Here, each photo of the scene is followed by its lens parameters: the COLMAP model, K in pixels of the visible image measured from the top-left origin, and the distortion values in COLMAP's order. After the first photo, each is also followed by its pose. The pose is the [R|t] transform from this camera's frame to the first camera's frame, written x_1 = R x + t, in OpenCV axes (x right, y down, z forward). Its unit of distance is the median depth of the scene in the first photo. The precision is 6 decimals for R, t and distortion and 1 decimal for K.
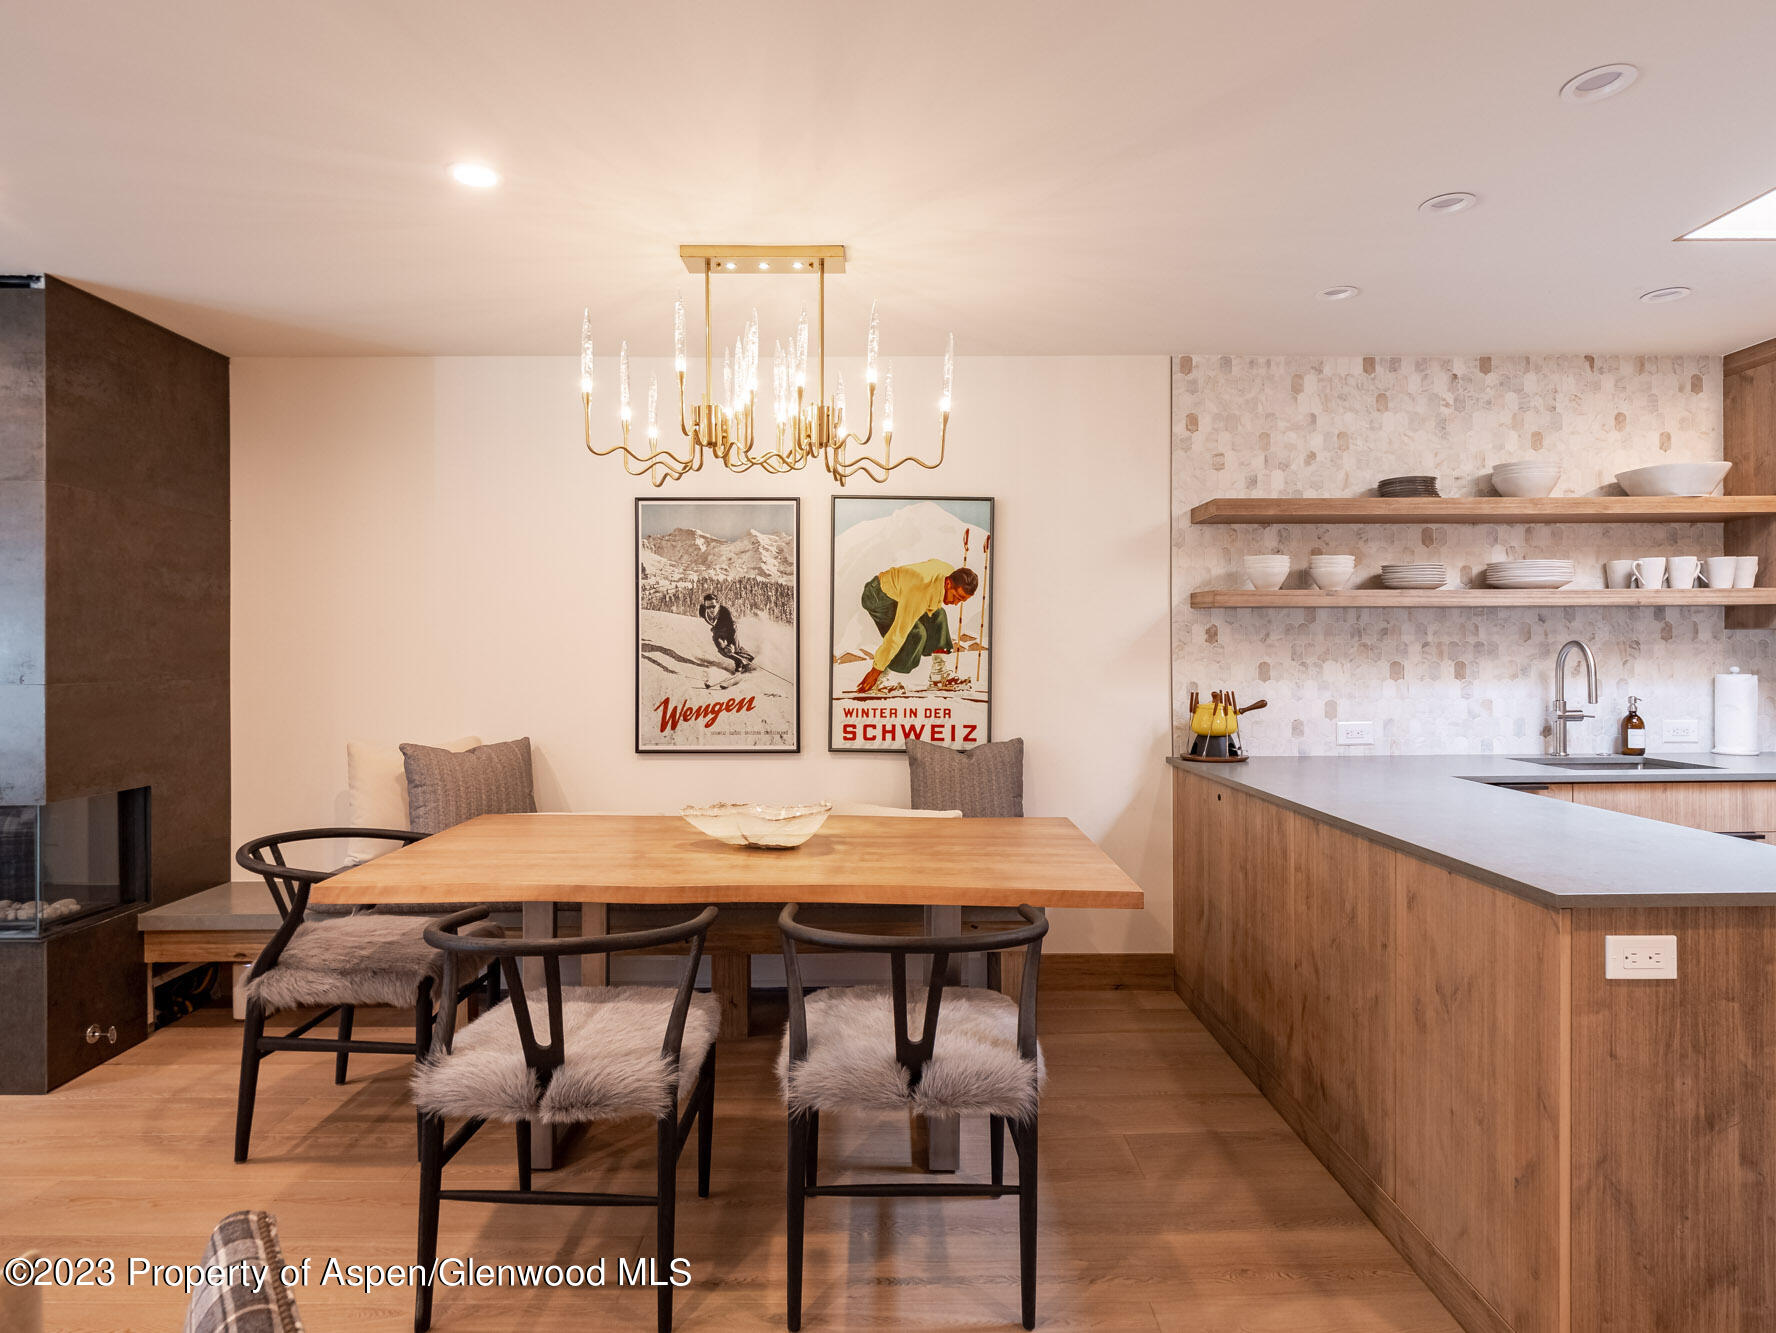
lens RADIAL K [[971.5, 0, 897.8], [0, 971.5, 655.2], [0, 0, 1]] dist [-0.011372, -0.000674]
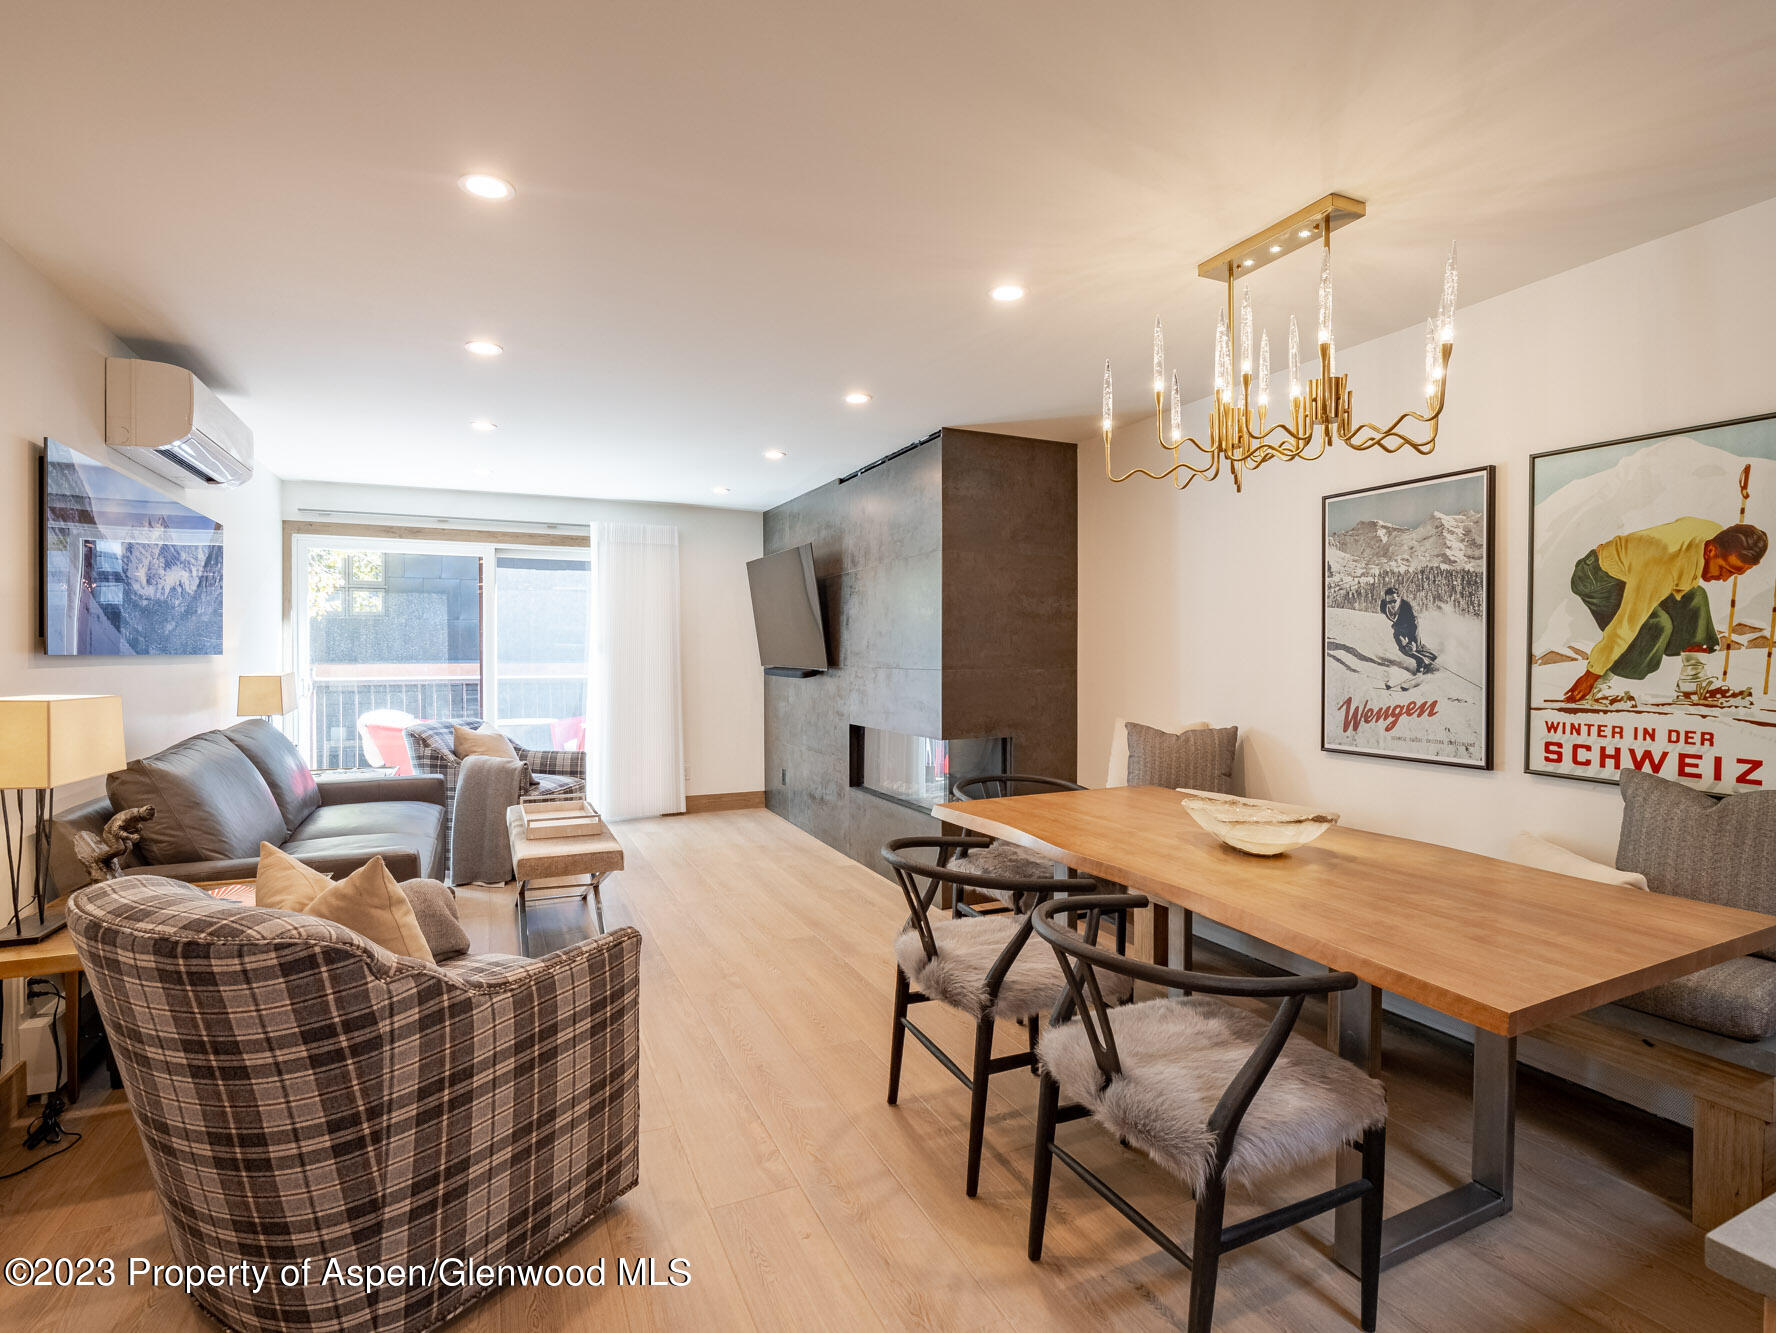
lens RADIAL K [[876.1, 0, 893.4], [0, 876.1, 664.1], [0, 0, 1]] dist [-0.009125, -0.005015]
pose [[0.409734, 0.013218, -0.912109, 0.374043], [-0.001635, 0.999904, 0.013756, -0.000765], [0.912203, -0.004145, 0.409717, 0.222154]]
